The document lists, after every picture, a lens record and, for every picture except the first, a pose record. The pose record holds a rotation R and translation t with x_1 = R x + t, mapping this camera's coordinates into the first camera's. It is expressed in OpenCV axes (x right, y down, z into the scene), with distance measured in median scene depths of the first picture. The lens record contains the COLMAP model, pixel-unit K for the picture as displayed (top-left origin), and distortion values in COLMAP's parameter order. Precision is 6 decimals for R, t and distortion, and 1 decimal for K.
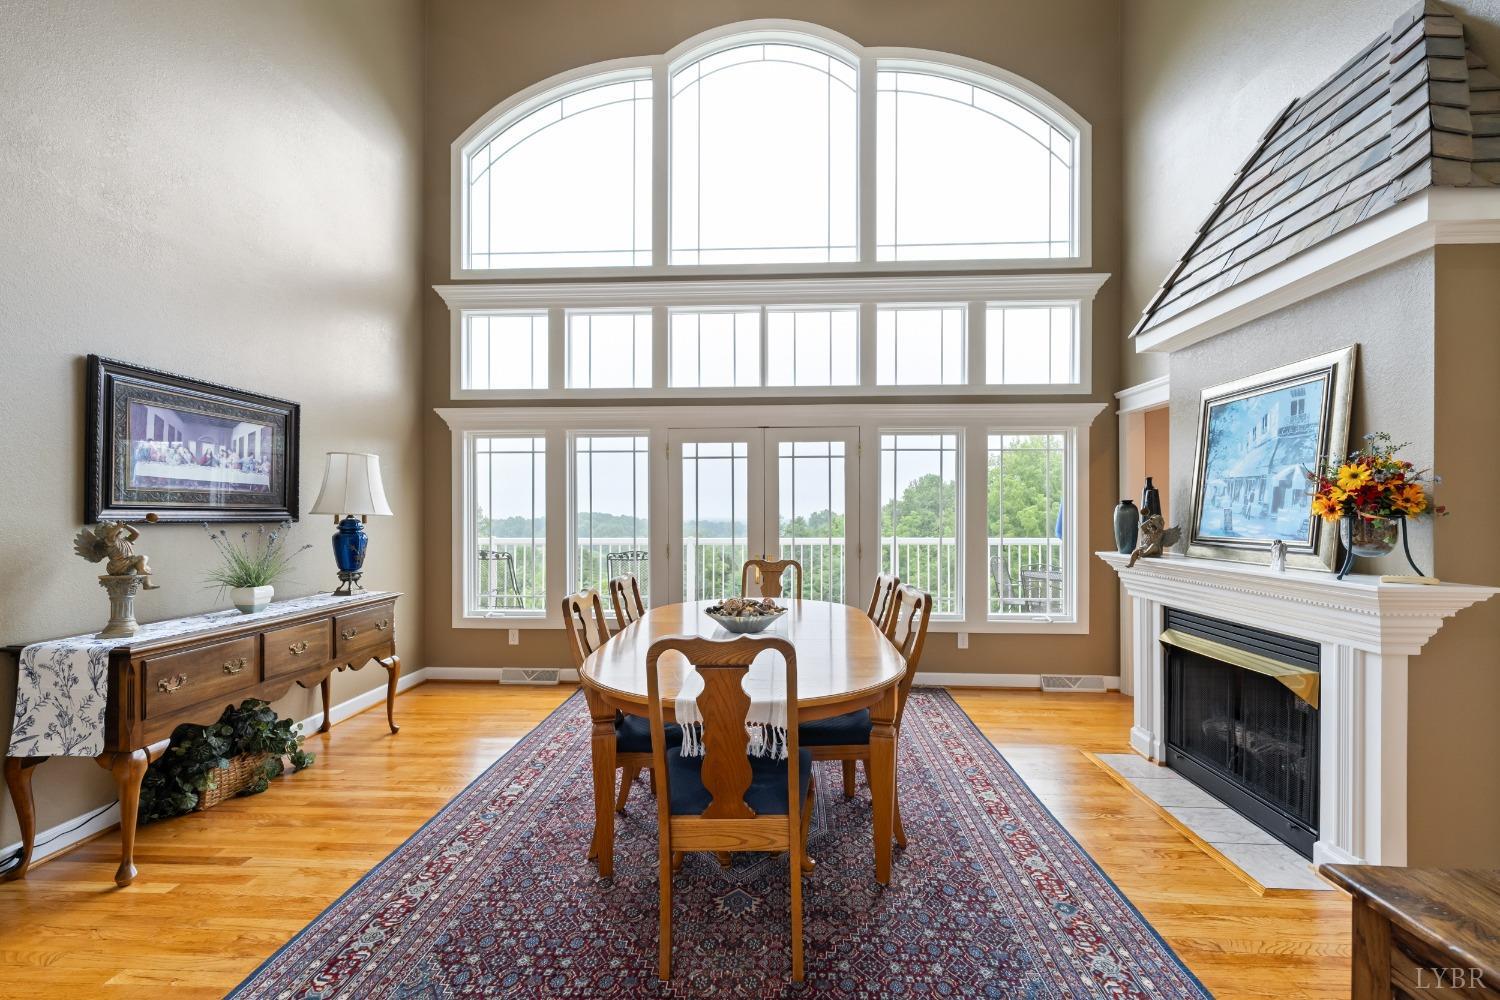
lens RADIAL K [[614.4, 0, 763.4], [0, 614.4, 507.2], [0, 0, 1]] dist [-0.000235, -0.000008]
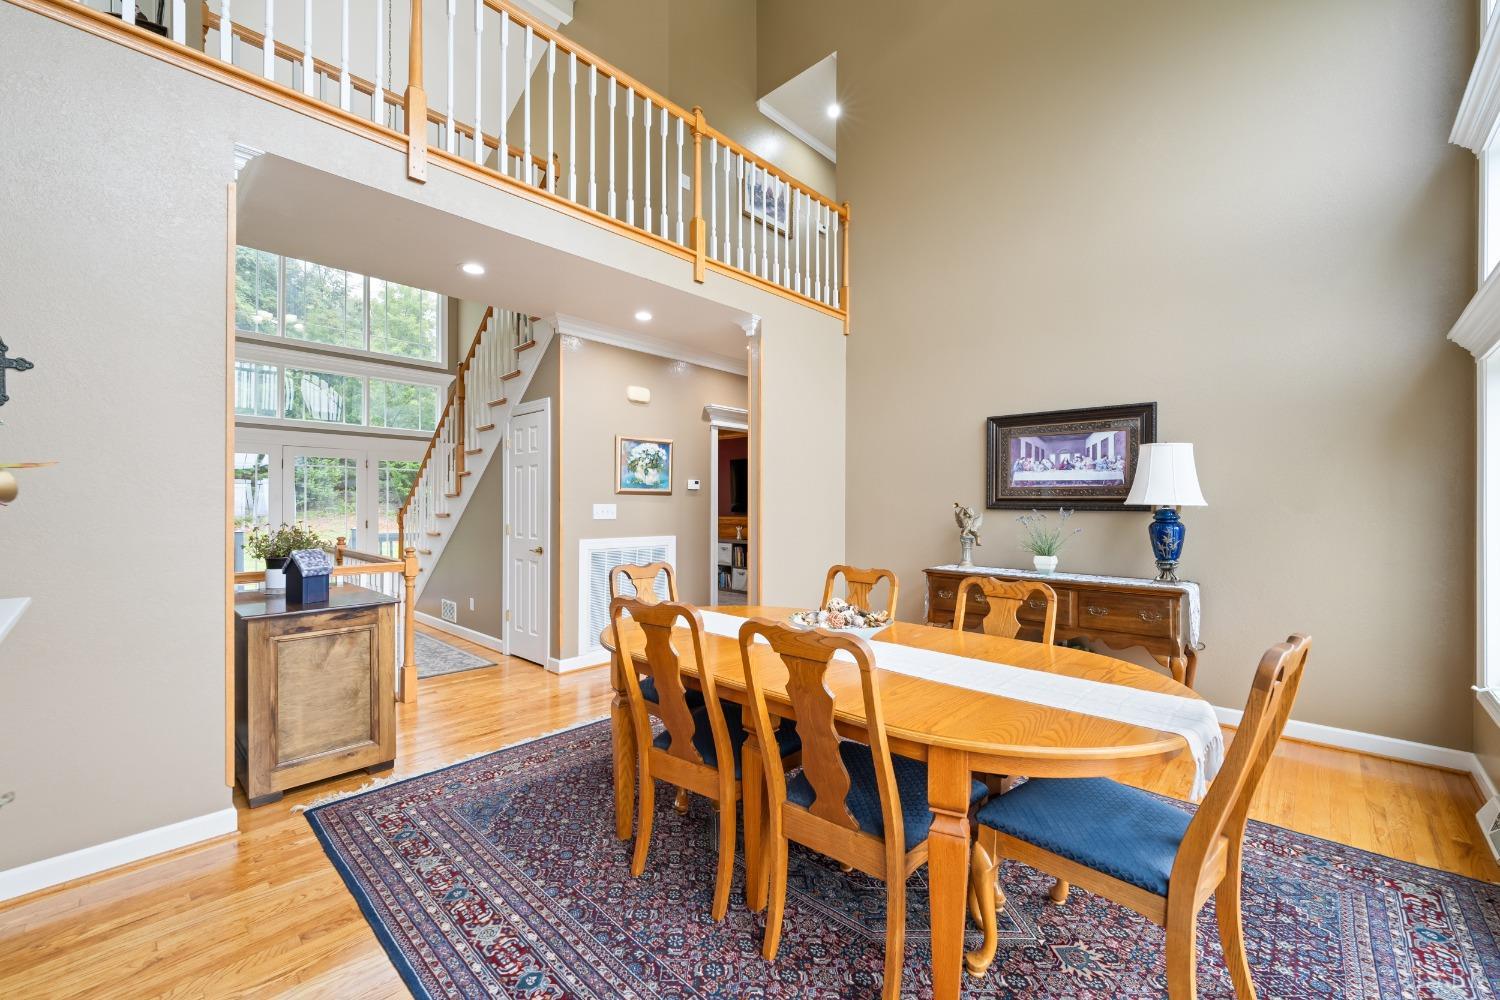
lens RADIAL K [[614.4, 0, 752.2], [0, 614.4, 503.2], [0, 0, 1]] dist [-0.000235, -0.000008]
pose [[-0.660378, 0.000402, -0.750933, 0.614635], [0.003904, 0.999988, -0.002898, 0.011193], [0.750923, -0.004846, -0.660372, 1.345837]]
